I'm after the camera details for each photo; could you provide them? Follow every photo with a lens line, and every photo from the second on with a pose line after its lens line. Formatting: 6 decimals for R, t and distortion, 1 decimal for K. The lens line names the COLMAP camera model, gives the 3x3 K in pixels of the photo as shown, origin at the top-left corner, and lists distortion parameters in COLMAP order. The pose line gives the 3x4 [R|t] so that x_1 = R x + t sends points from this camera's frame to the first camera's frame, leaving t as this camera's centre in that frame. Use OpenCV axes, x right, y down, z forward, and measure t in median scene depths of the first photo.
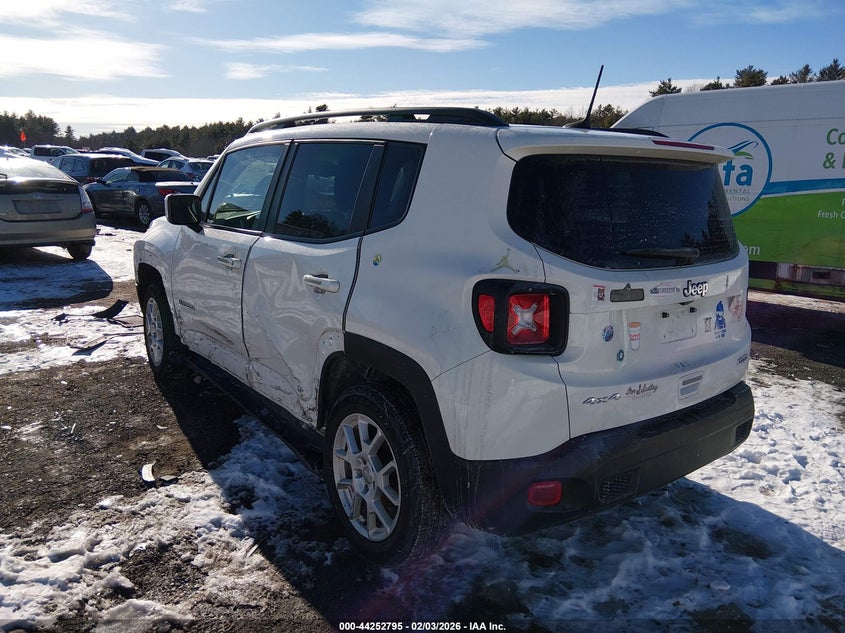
lens RADIAL K [[641.4, 0, 422.5], [0, 641.4, 316.5], [0, 0, 1]] dist [0.002176, 0.002862]
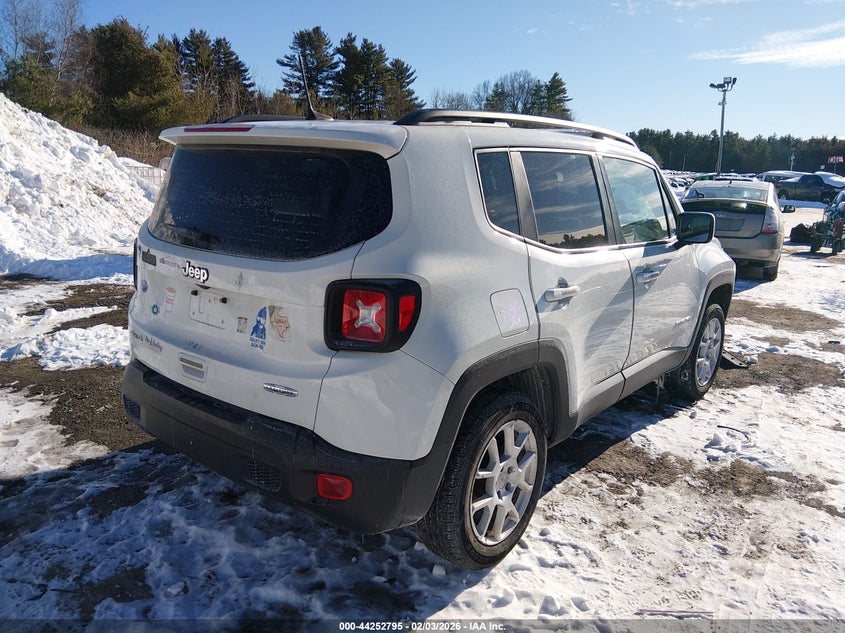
lens RADIAL K [[641.4, 0, 422.5], [0, 641.4, 316.5], [0, 0, 1]] dist [0.002176, 0.002862]
pose [[0.211724, 0.187856, -0.959105, 1.118338], [-0.232982, 0.962763, 0.137141, -0.149084], [0.949154, 0.194418, 0.247607, 0.835268]]
